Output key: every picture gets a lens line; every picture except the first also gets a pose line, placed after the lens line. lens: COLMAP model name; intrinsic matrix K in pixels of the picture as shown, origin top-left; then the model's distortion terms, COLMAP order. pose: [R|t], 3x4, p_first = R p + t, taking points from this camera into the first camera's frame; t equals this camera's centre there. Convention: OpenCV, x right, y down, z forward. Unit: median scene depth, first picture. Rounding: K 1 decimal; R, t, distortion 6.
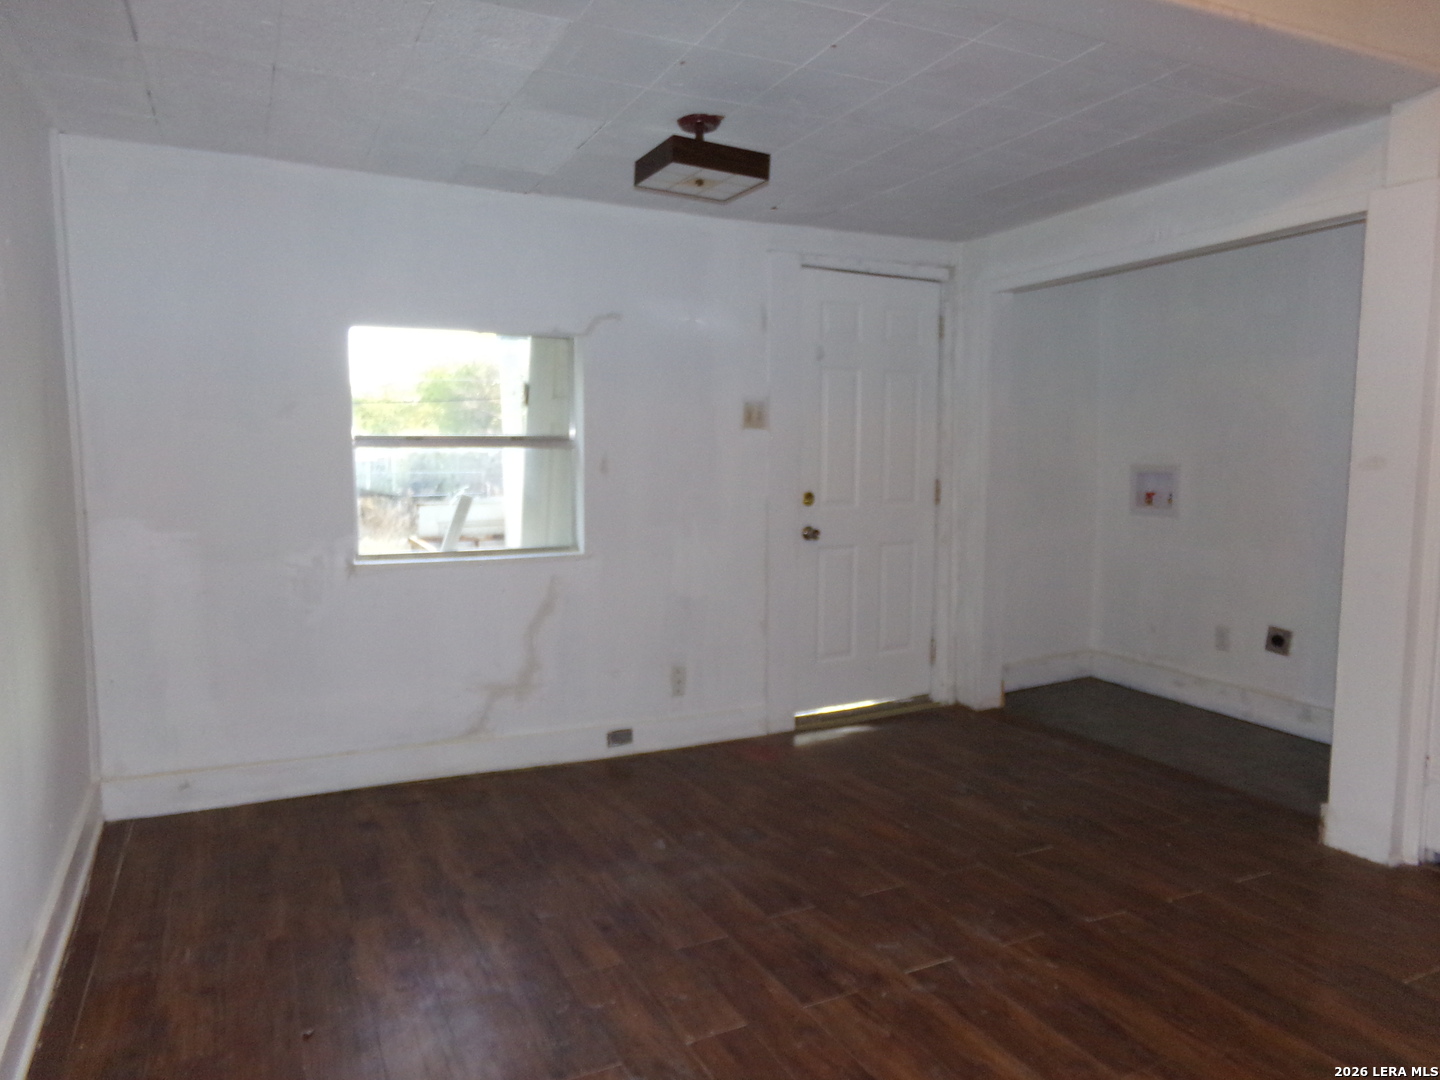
lens RADIAL K [[958.9, 0, 720.0], [0, 958.9, 540.0], [0, 0, 1]] dist [-0.088476, 0.118634]
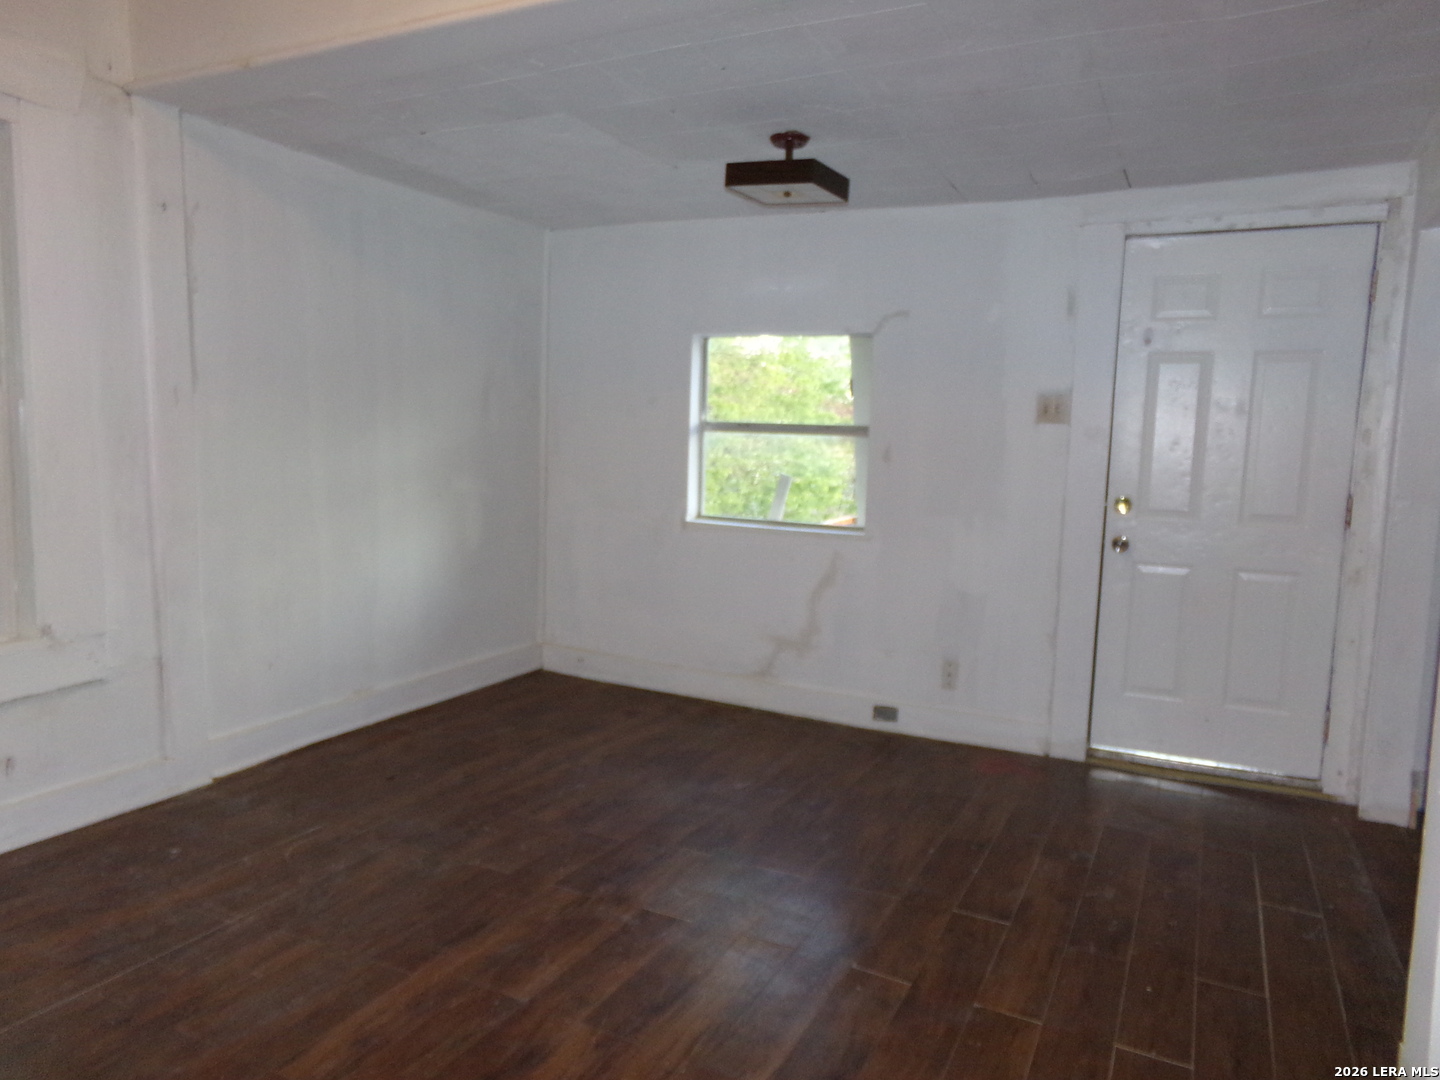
lens RADIAL K [[958.9, 0, 720.0], [0, 958.9, 540.0], [0, 0, 1]] dist [-0.088476, 0.118634]
pose [[0.618326, 0.105900, -0.778754, 0.603217], [-0.100322, 0.993409, 0.055435, -0.024583], [0.779492, 0.043849, 0.624875, 0.197590]]
